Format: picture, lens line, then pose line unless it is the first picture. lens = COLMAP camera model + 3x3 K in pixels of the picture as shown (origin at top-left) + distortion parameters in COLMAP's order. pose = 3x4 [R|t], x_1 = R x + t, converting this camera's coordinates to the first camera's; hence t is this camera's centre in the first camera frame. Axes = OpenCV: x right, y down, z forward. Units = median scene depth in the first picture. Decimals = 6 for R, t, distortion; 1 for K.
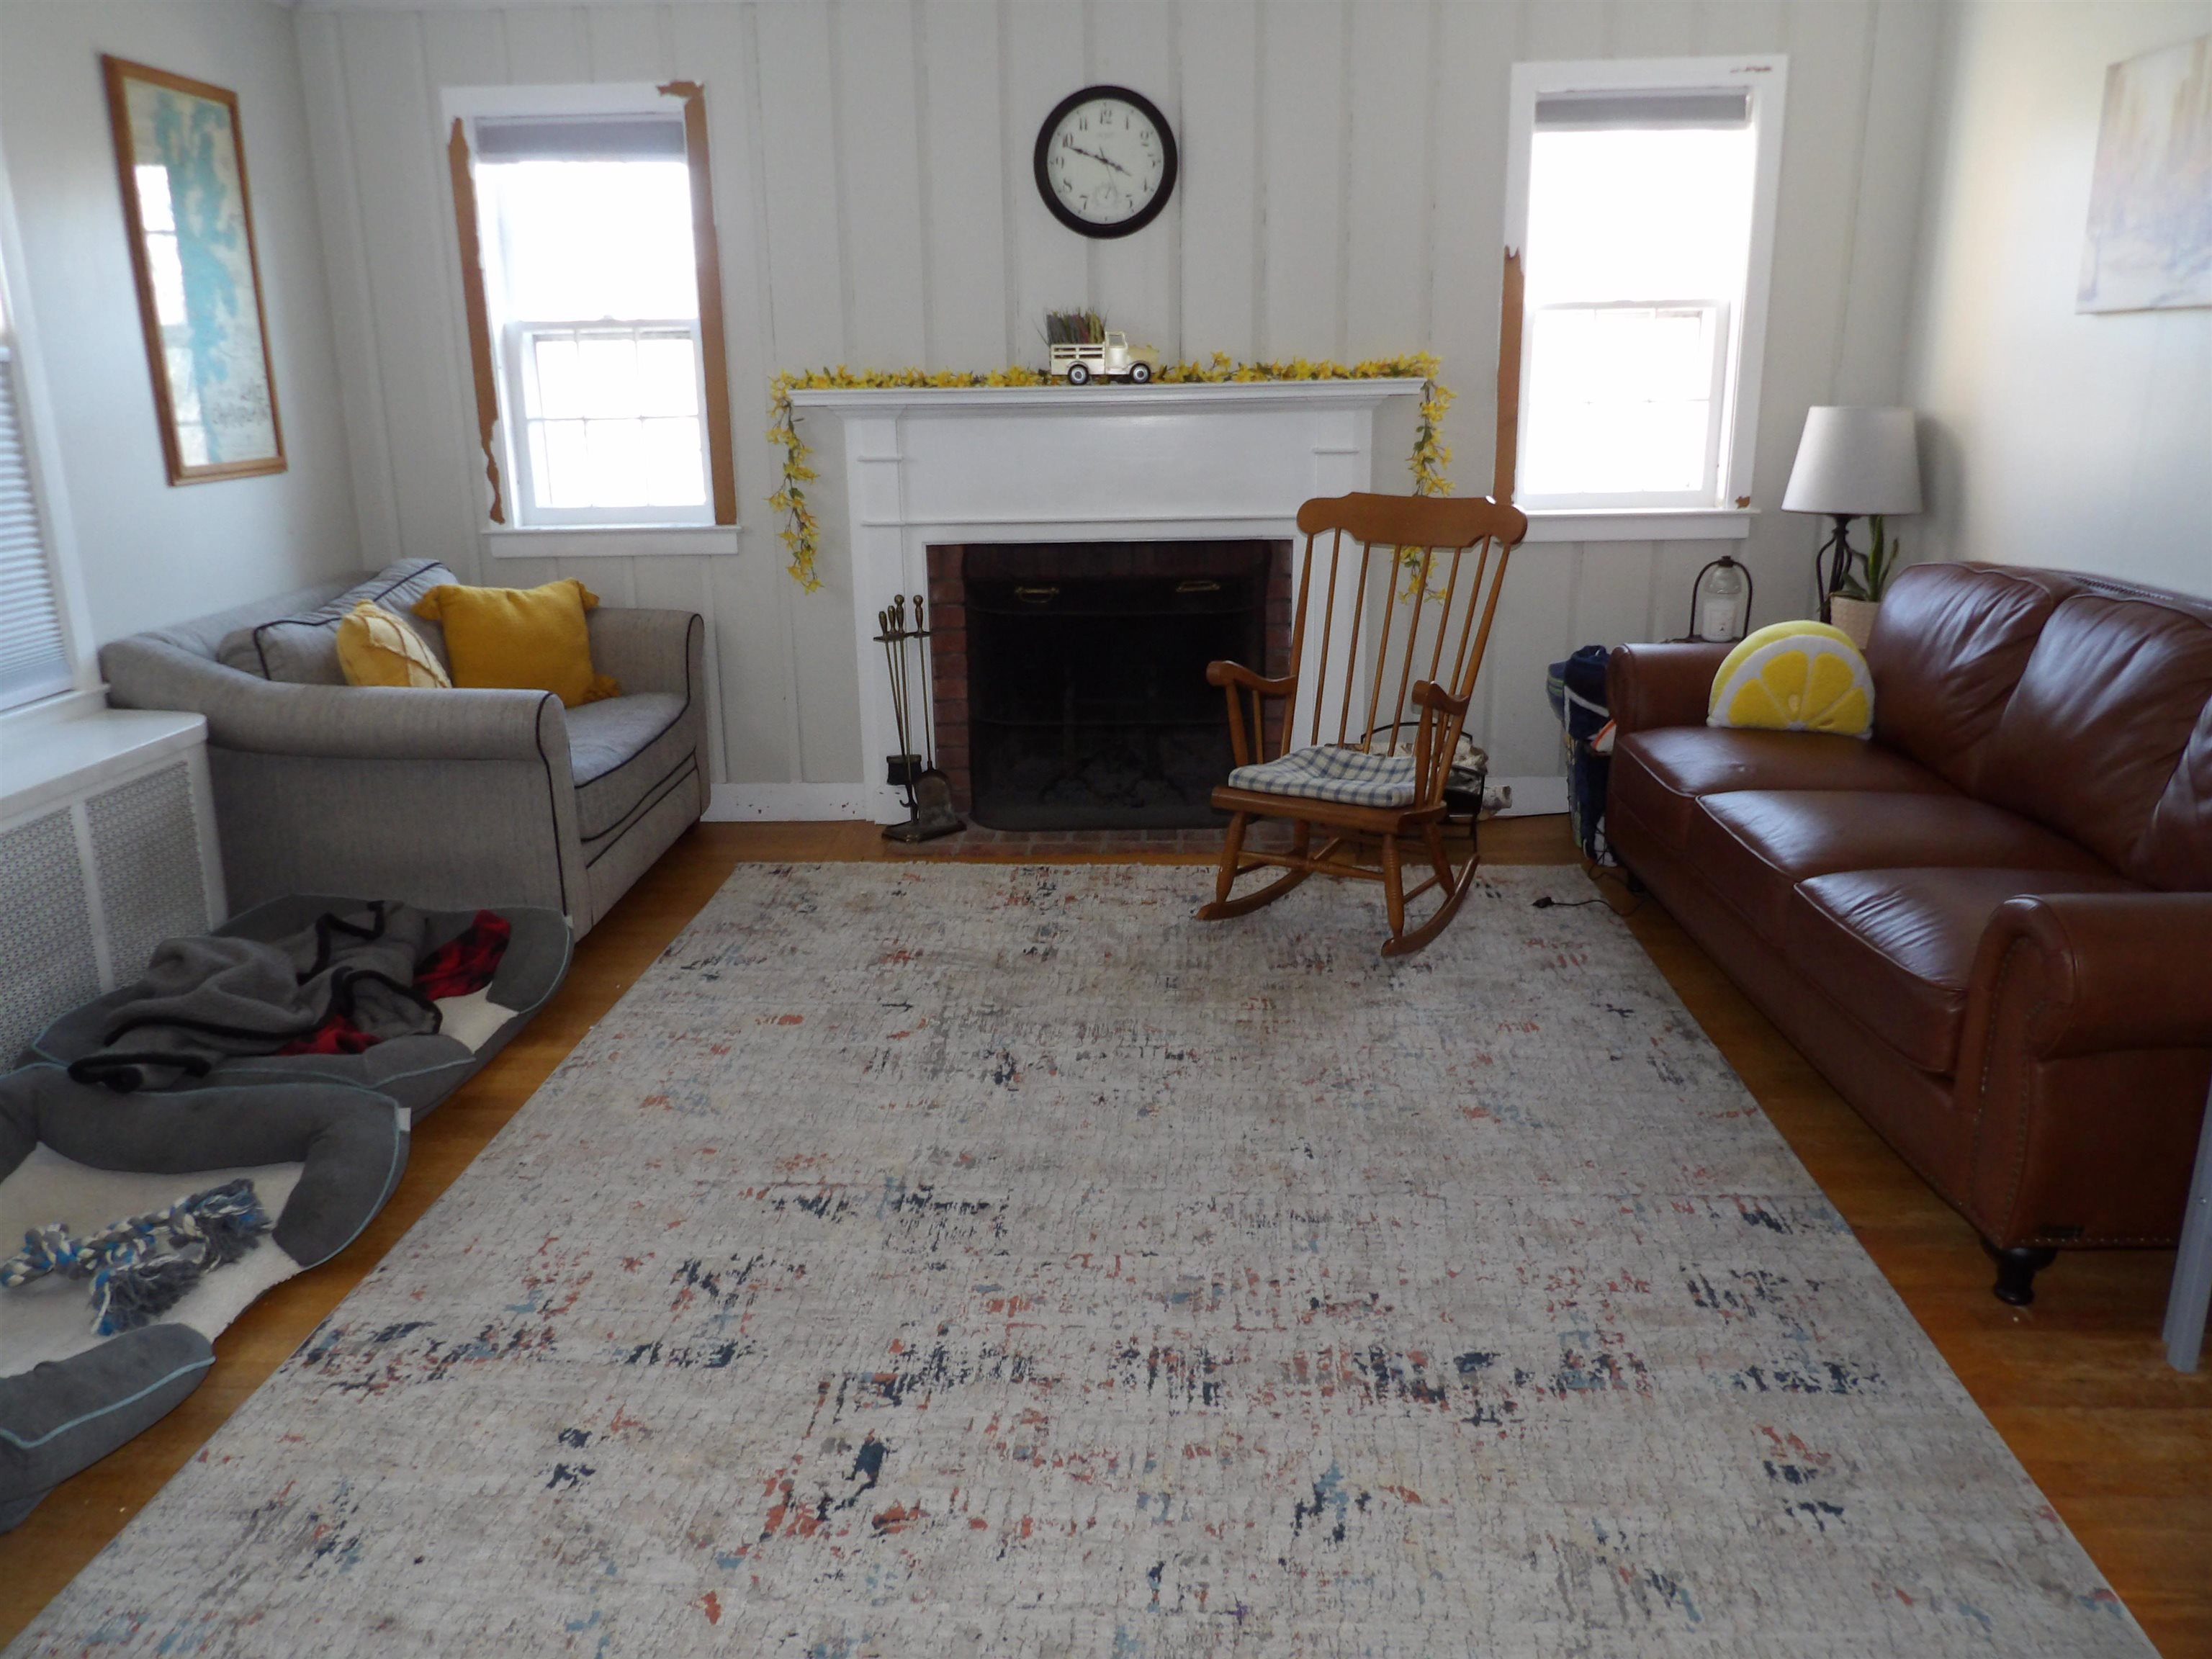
lens RADIAL K [[1544.1, 0, 1092.9], [0, 1544.1, 831.3], [0, 0, 1]] dist [-0.049558, 0.033693]
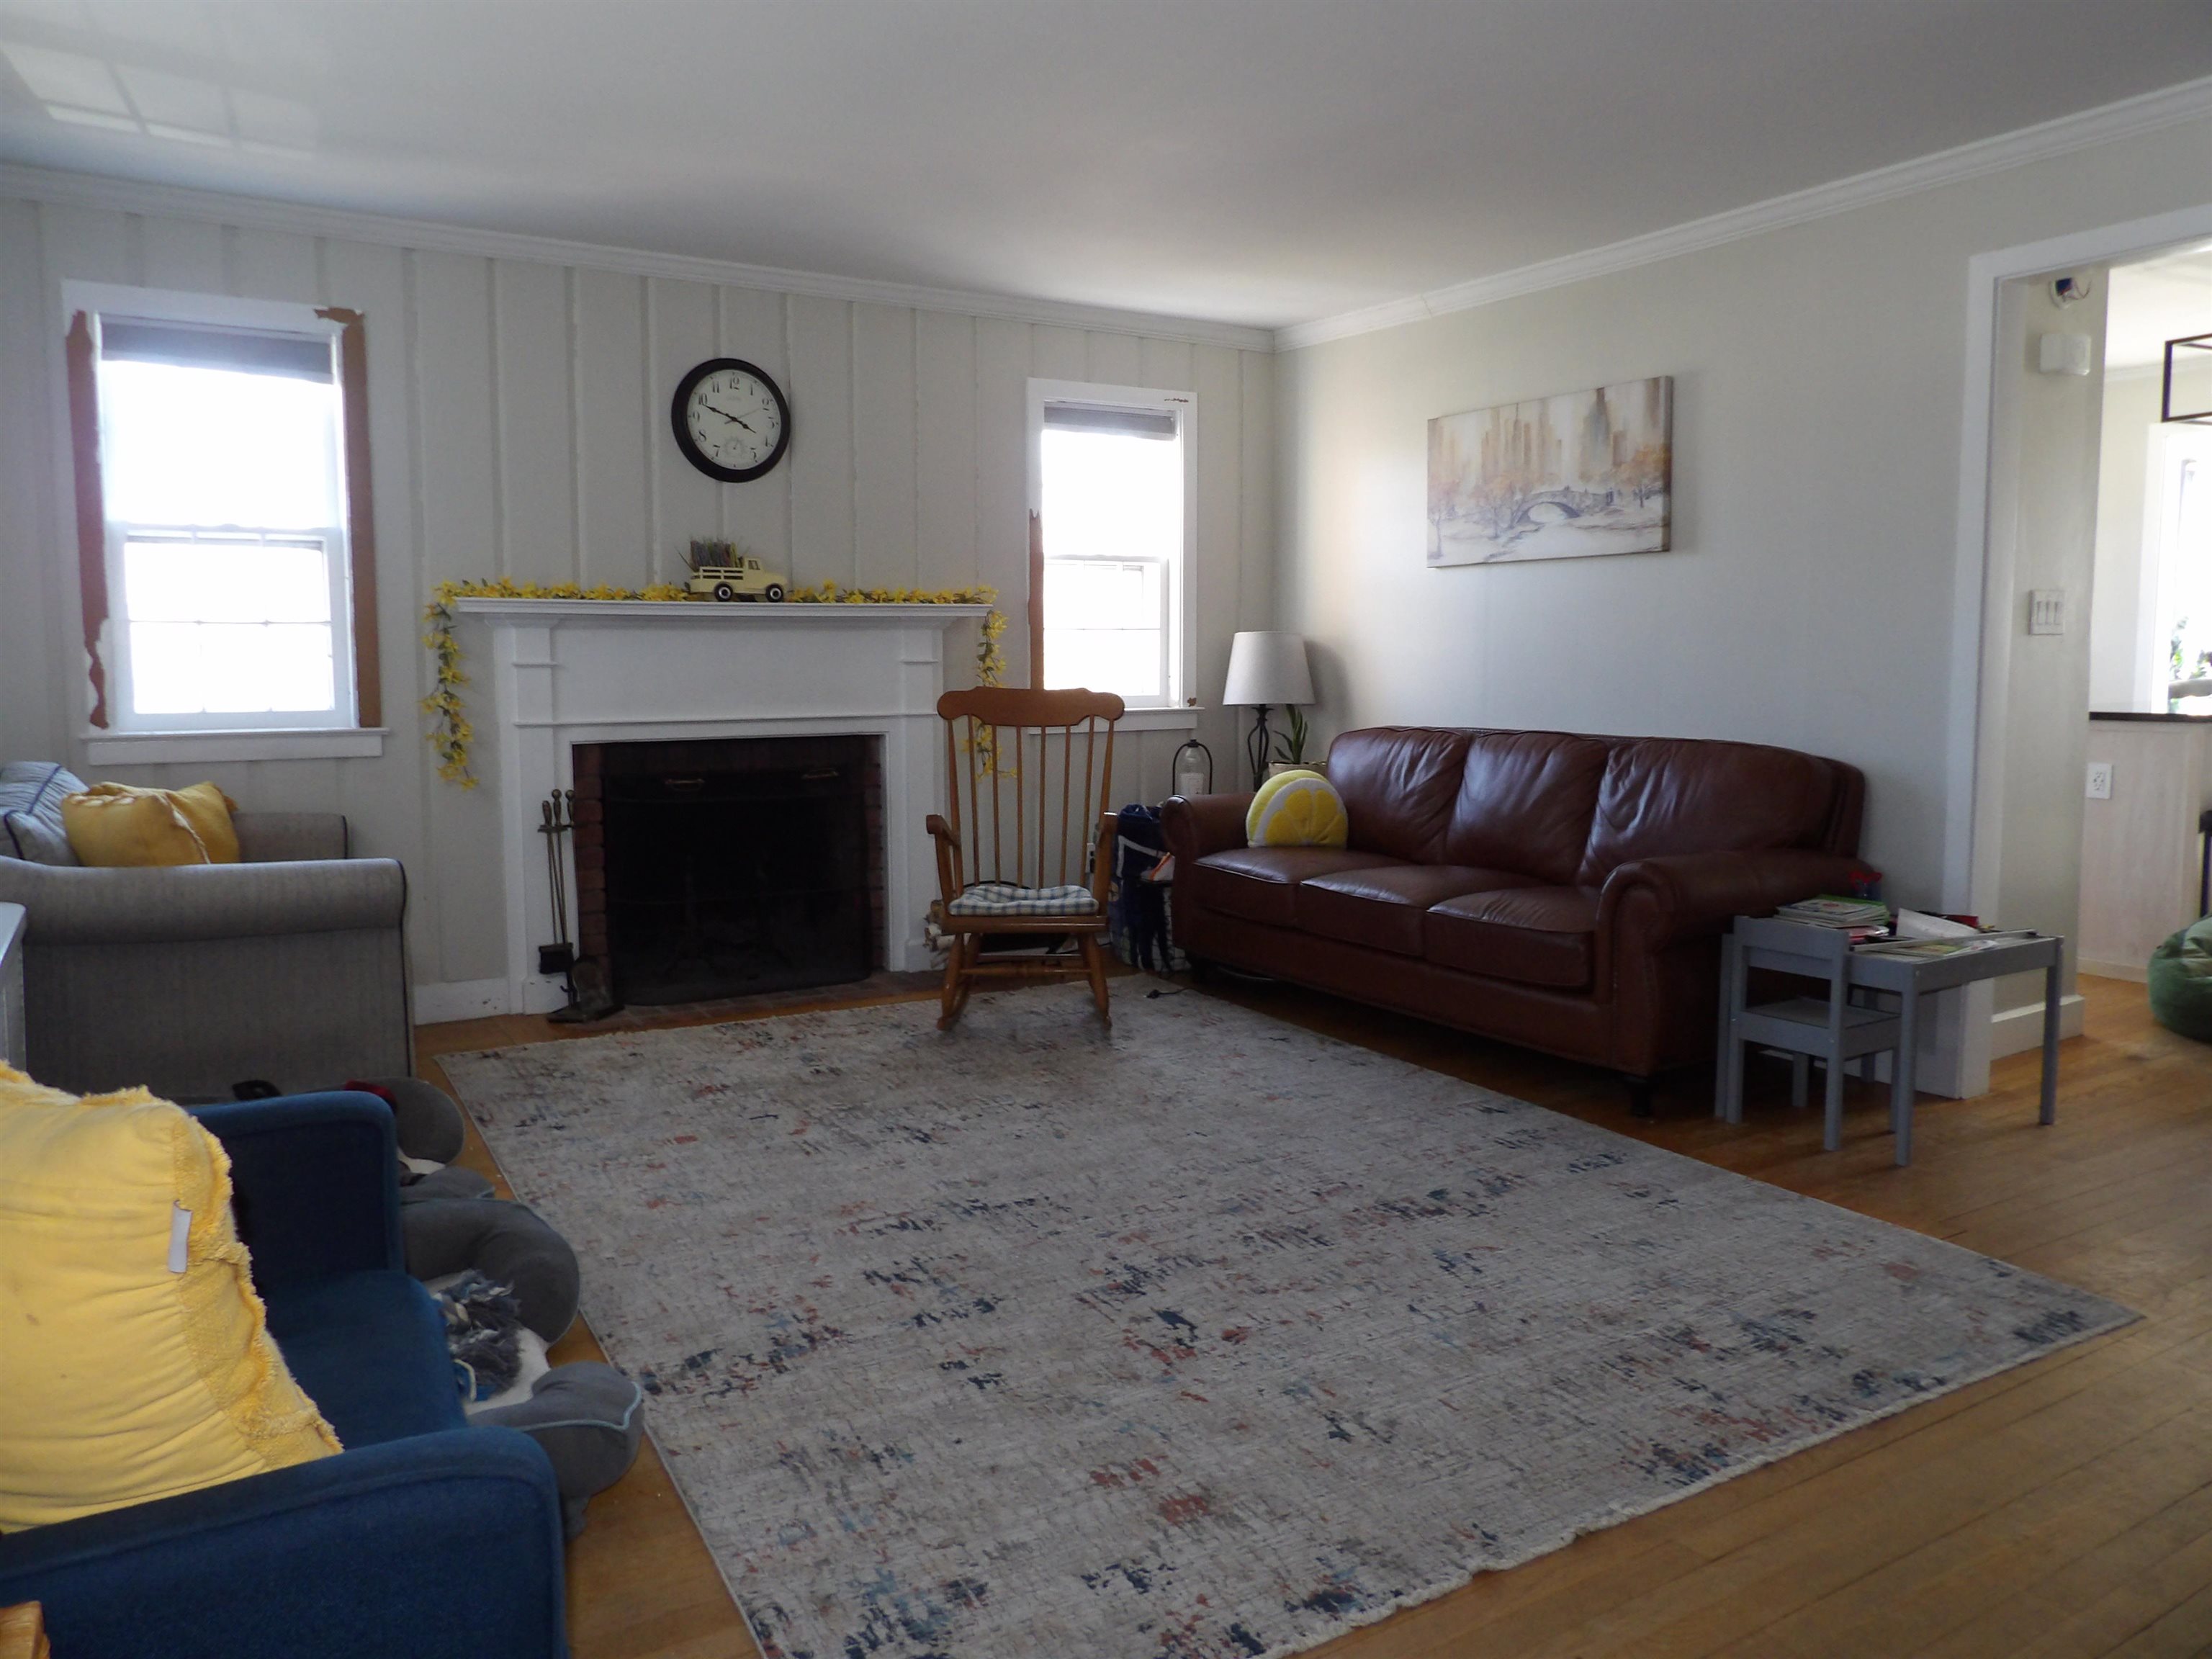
lens RADIAL K [[1544.1, 0, 1092.9], [0, 1544.1, 831.3], [0, 0, 1]] dist [-0.049558, 0.033693]
pose [[0.836955, -0.046120, 0.545325, -0.423212], [0.144461, 0.979719, -0.138857, 0.080037], [-0.527861, 0.194996, 0.826643, -0.067436]]
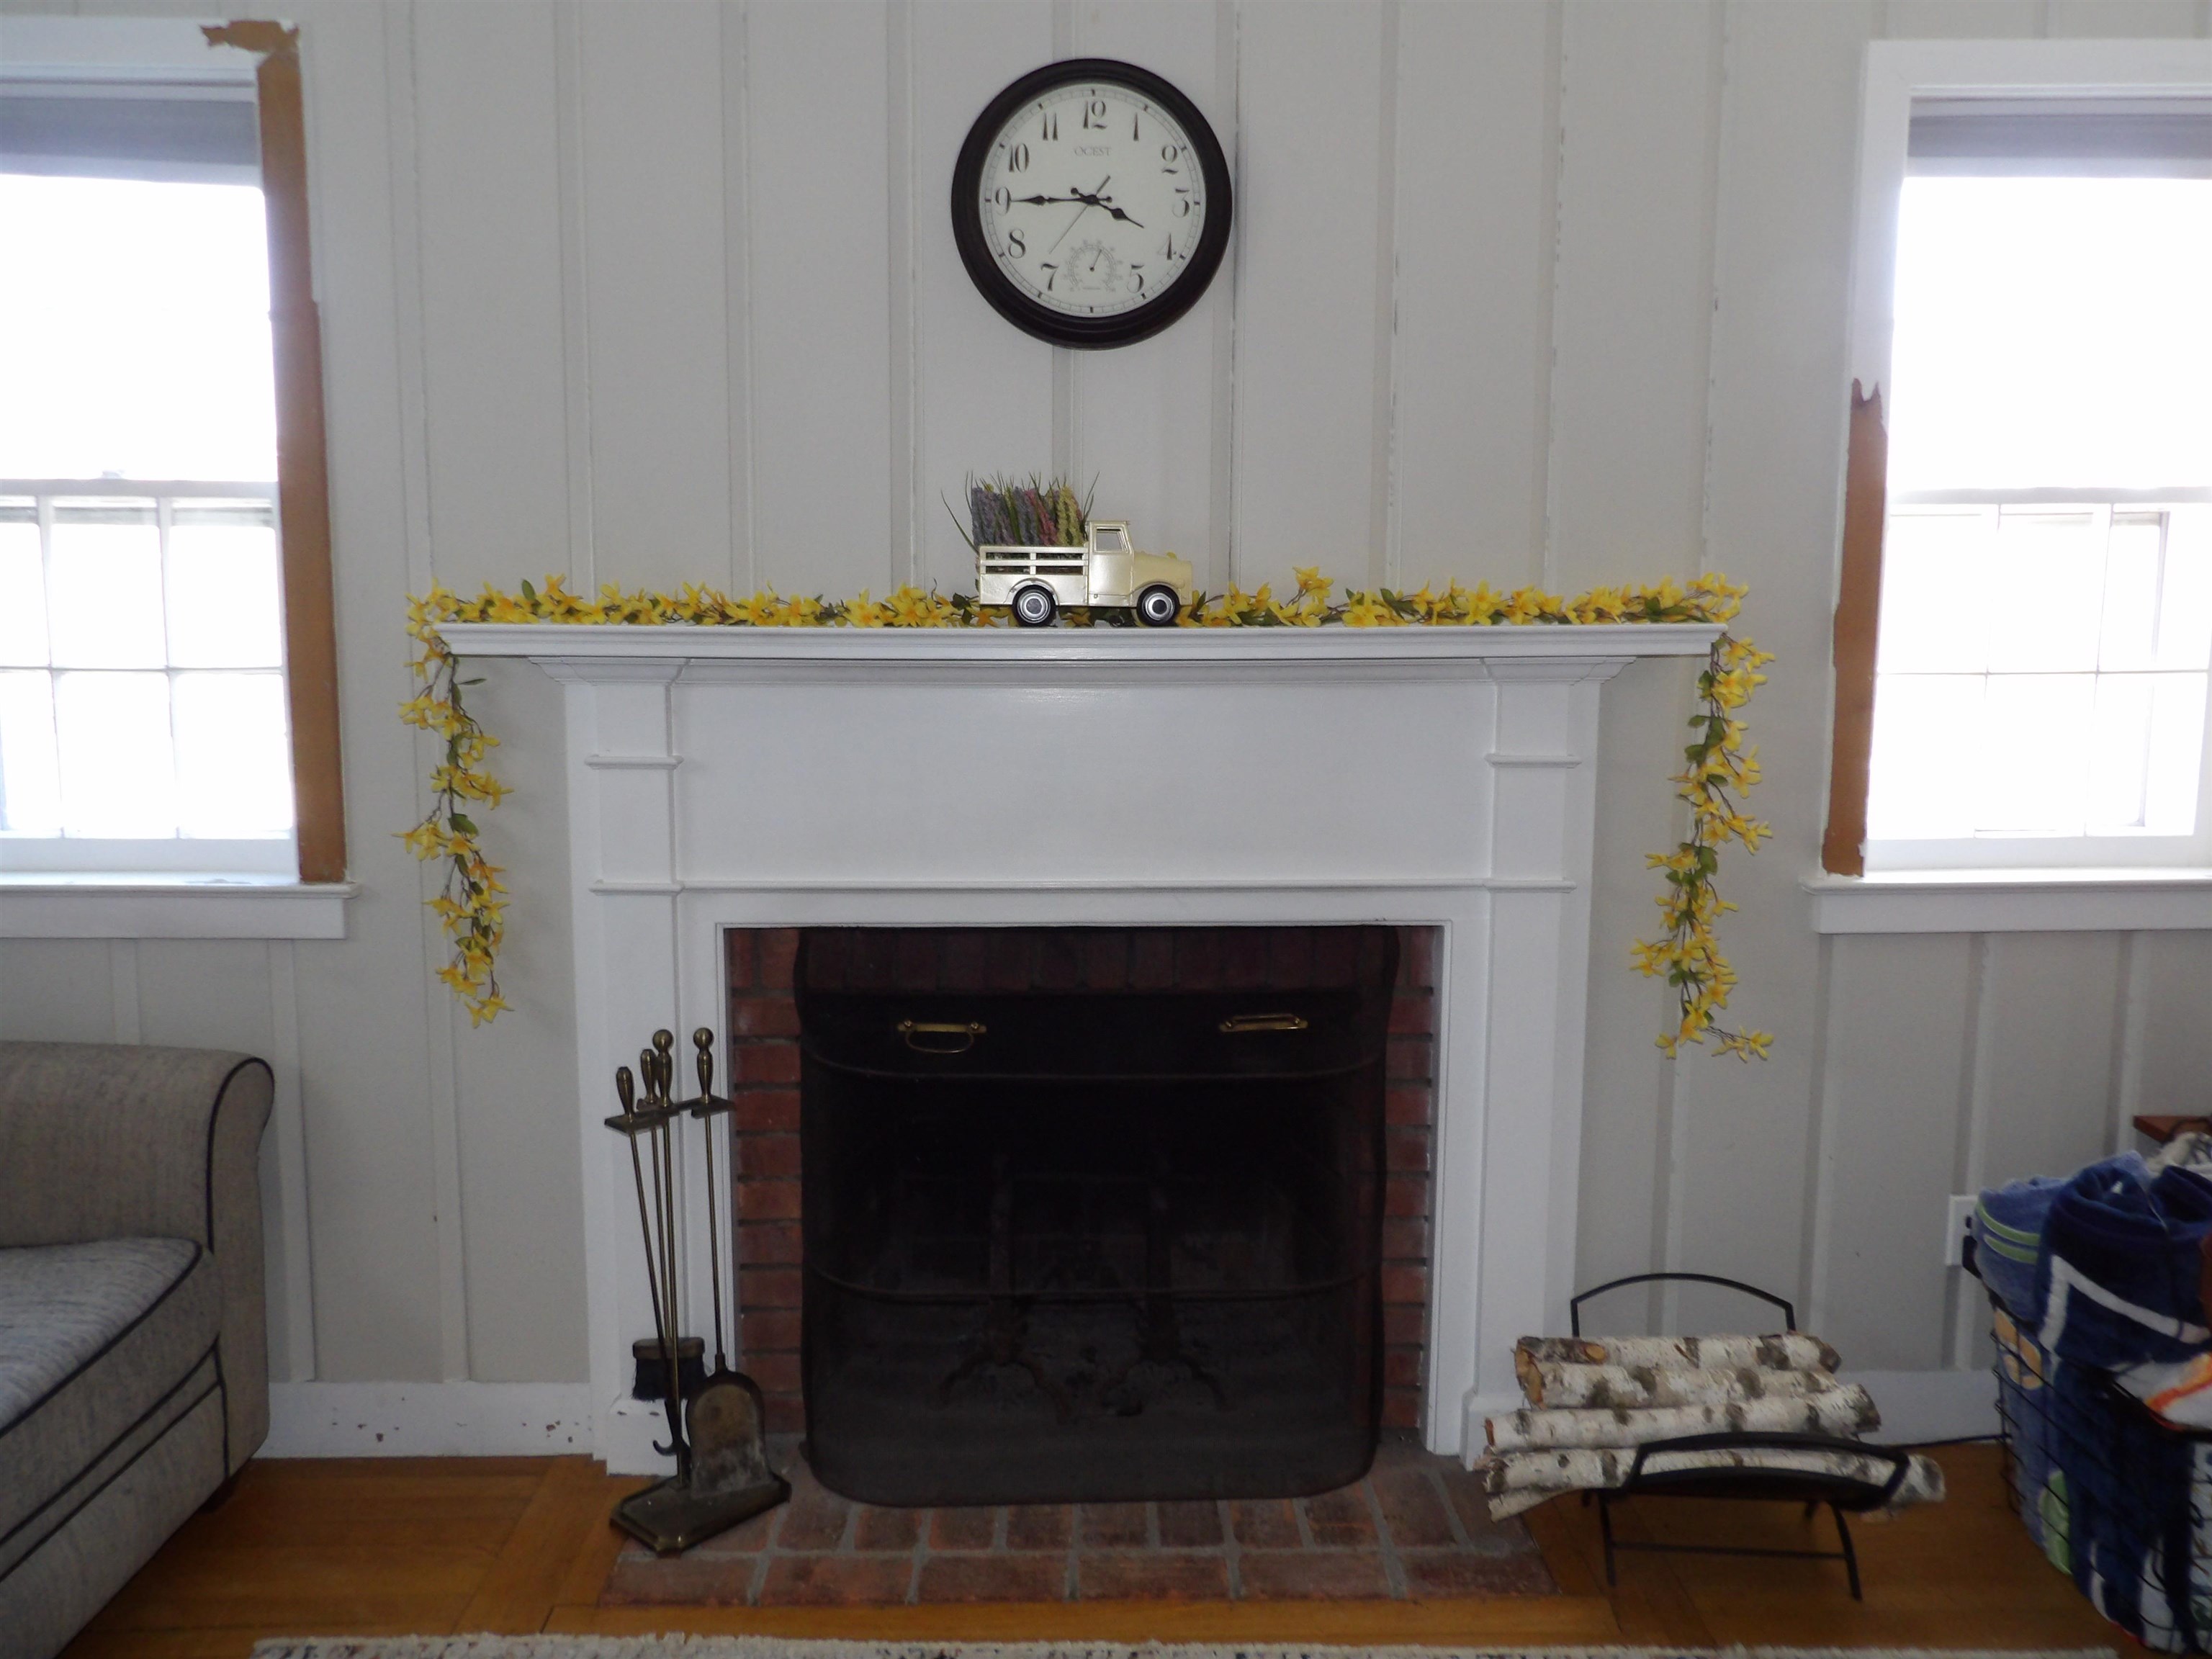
lens RADIAL K [[1545.3, 0, 1091.7], [0, 1545.3, 800.7], [0, 0, 1]] dist [-0.005913, -0.001377]
pose [[0.998501, 0.013363, 0.053070, -0.016554], [-0.004215, 0.985627, -0.168885, -0.153463], [-0.054564, 0.168408, 0.984206, 0.527692]]
